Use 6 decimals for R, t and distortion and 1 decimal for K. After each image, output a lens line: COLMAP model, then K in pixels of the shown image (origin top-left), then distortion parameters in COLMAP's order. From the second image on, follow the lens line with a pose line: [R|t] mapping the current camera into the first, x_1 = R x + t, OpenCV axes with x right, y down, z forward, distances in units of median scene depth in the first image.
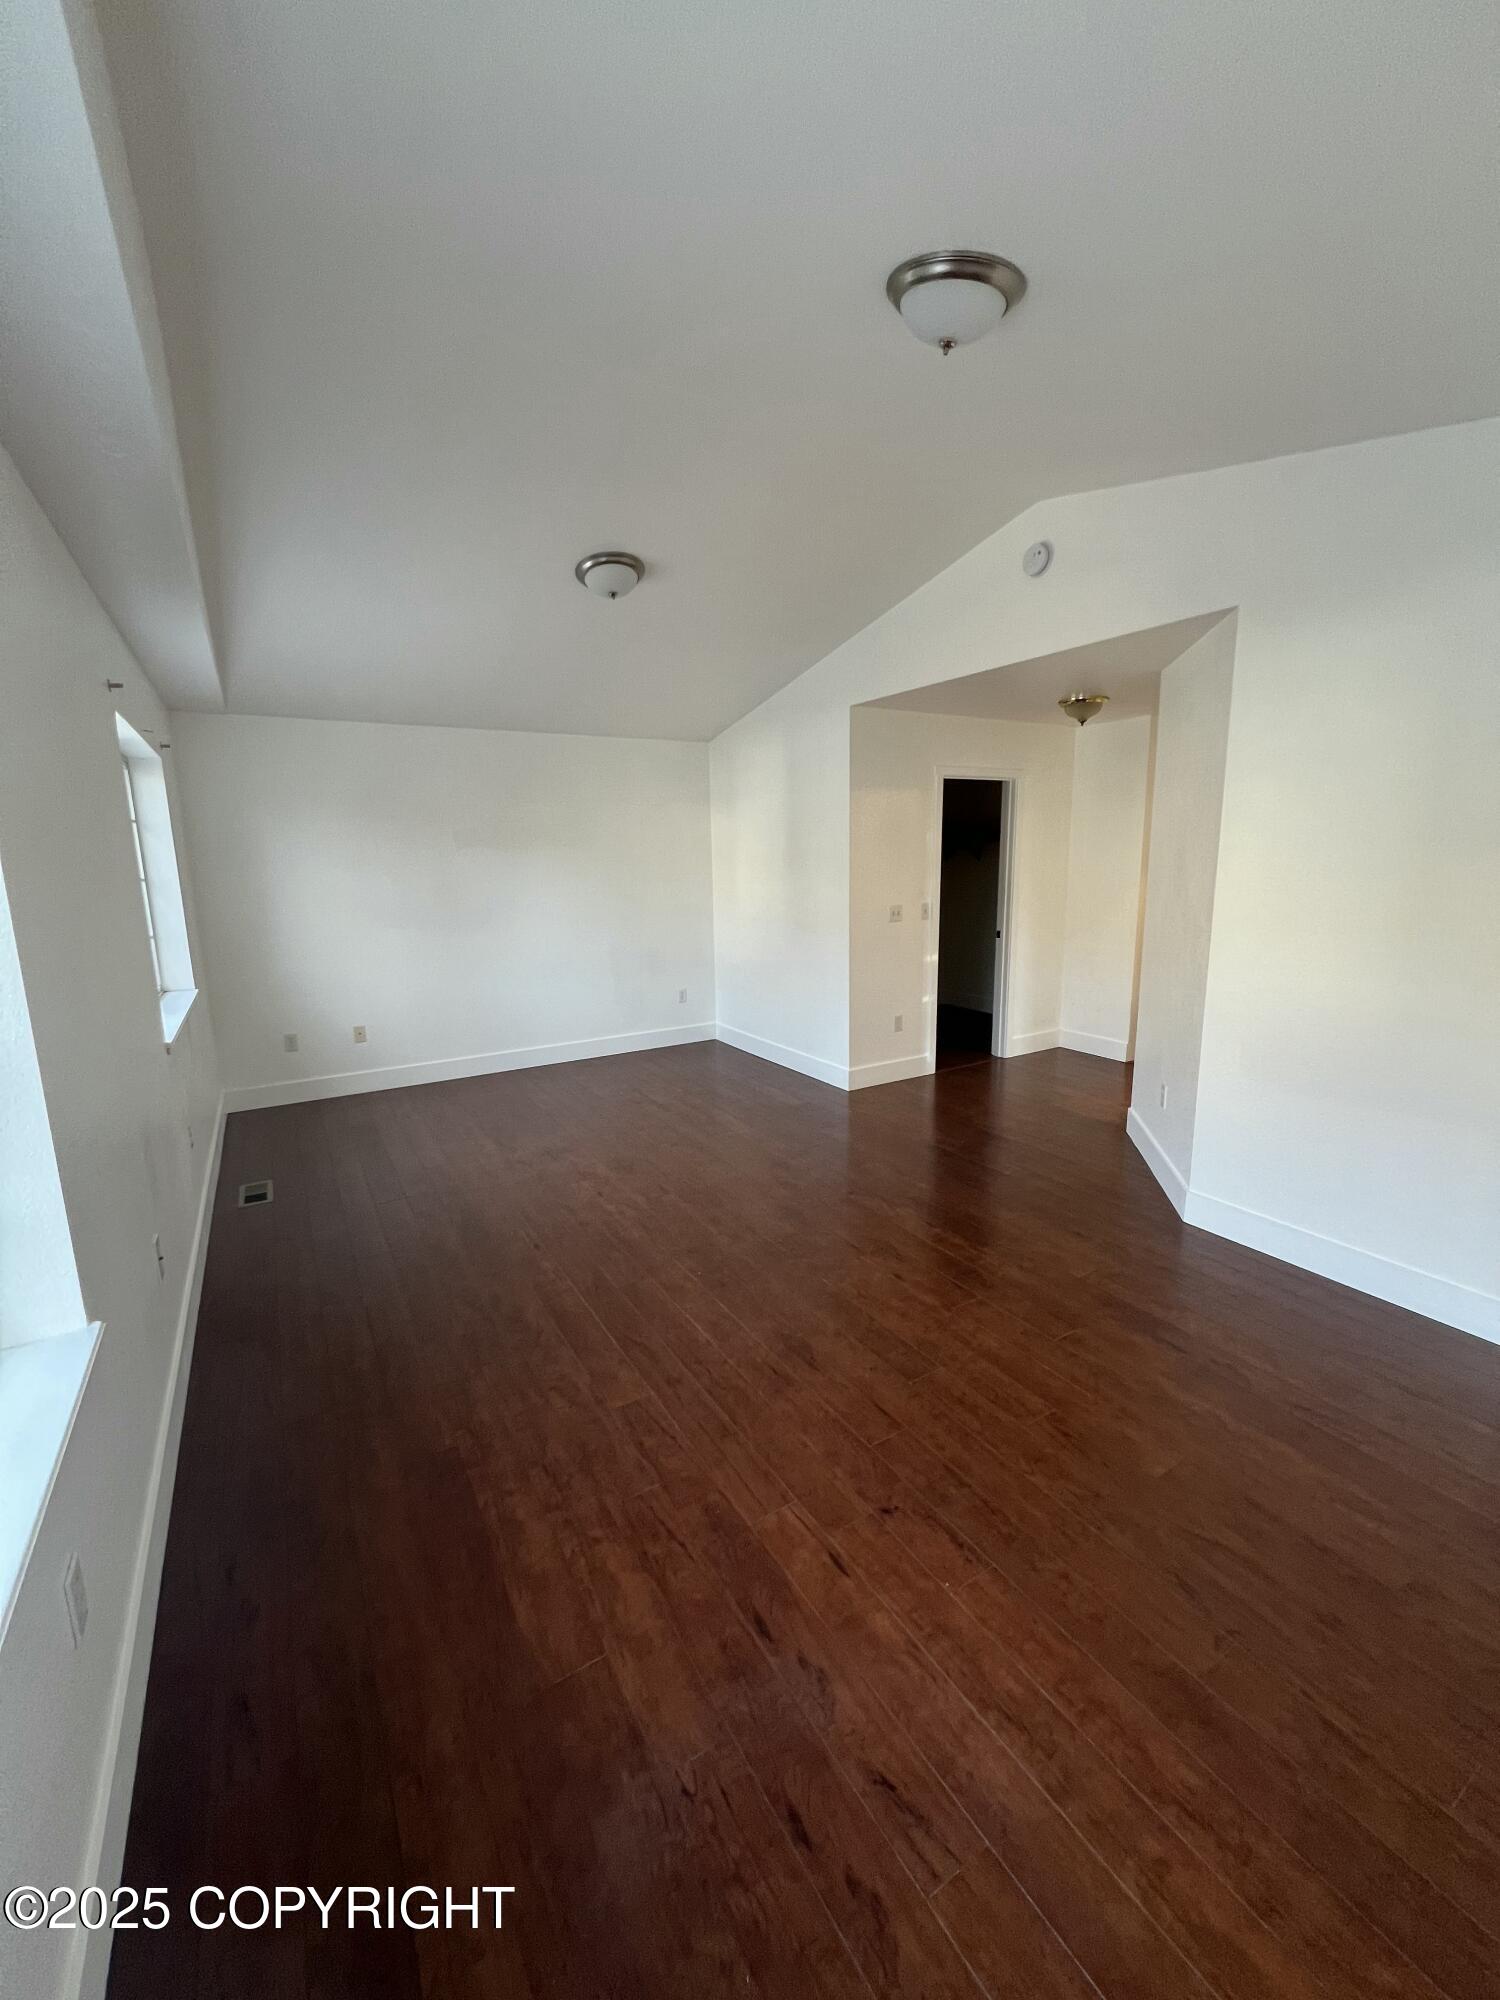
lens RADIAL K [[800.3, 0, 750.0], [0, 800.3, 1000.0], [0, 0, 1]] dist [0.000604, 0.000148]
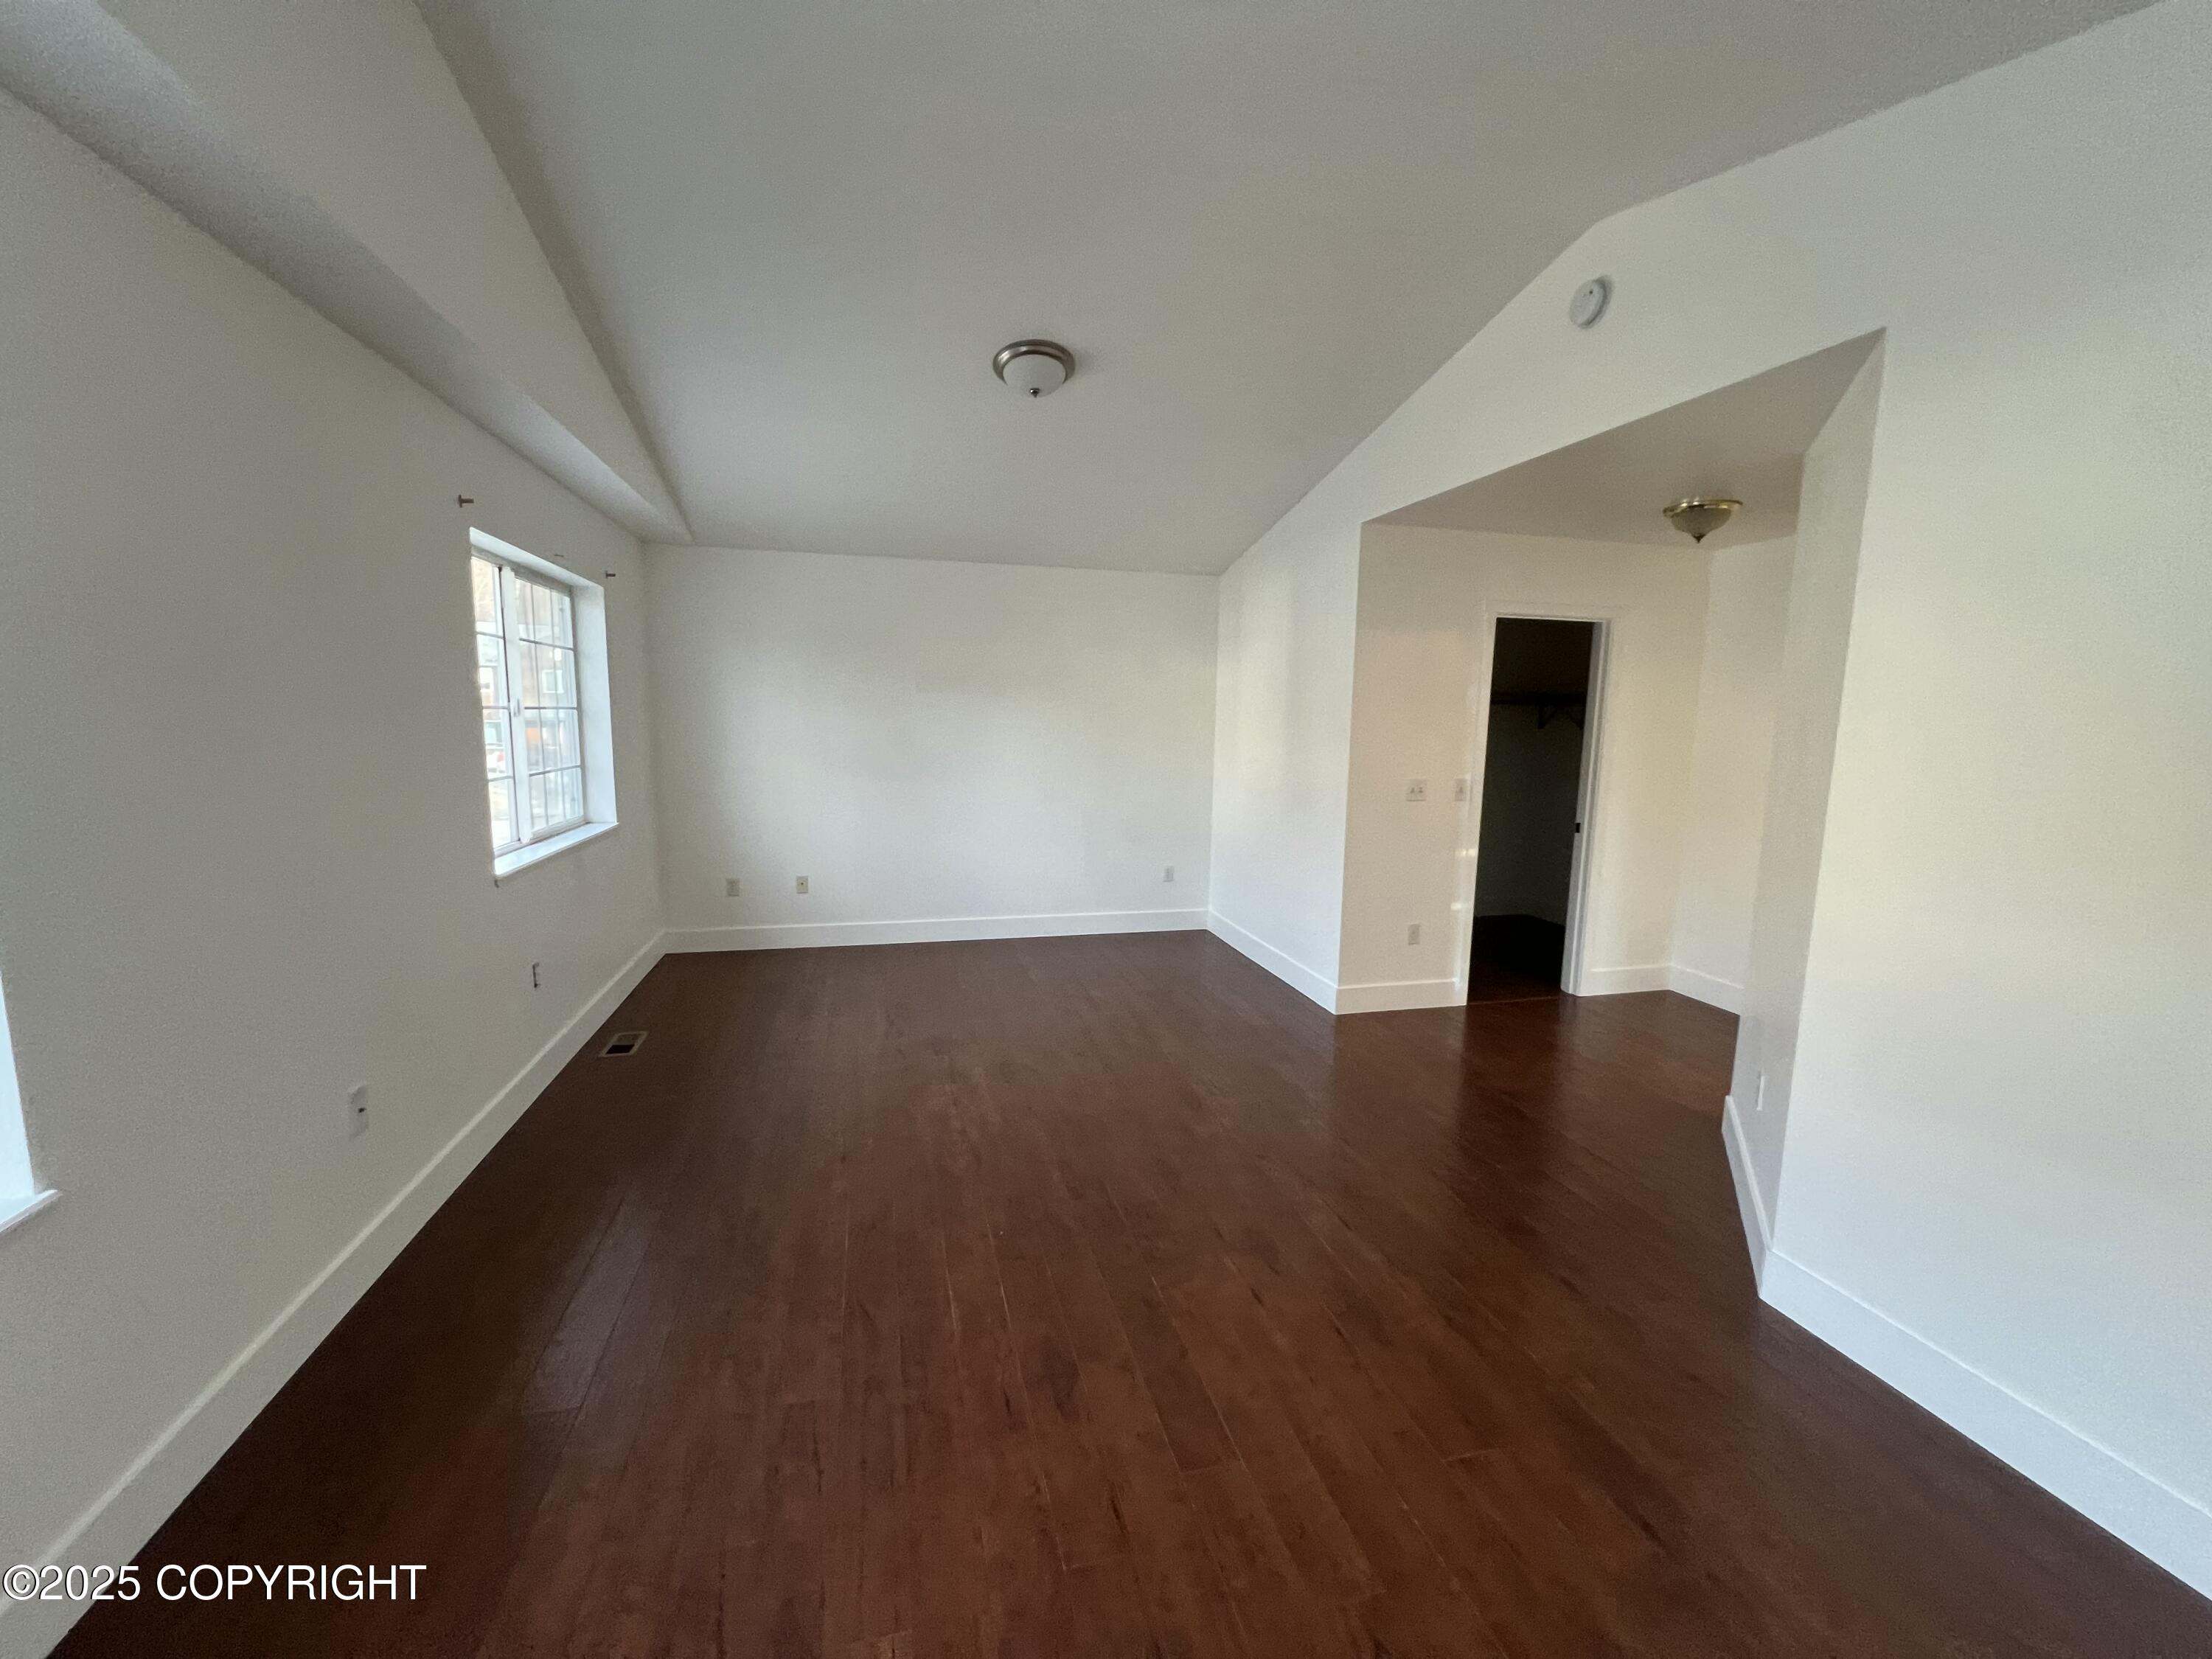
lens RADIAL K [[885.1, 0, 1106.0], [0, 885.1, 829.5], [0, 0, 1]] dist [0.000604, 0.000148]
pose [[0.957039, 0.072626, -0.280716, 0.149666], [-0.087304, 0.995373, -0.040122, -0.012035], [0.276503, 0.062906, 0.958952, 0.115384]]
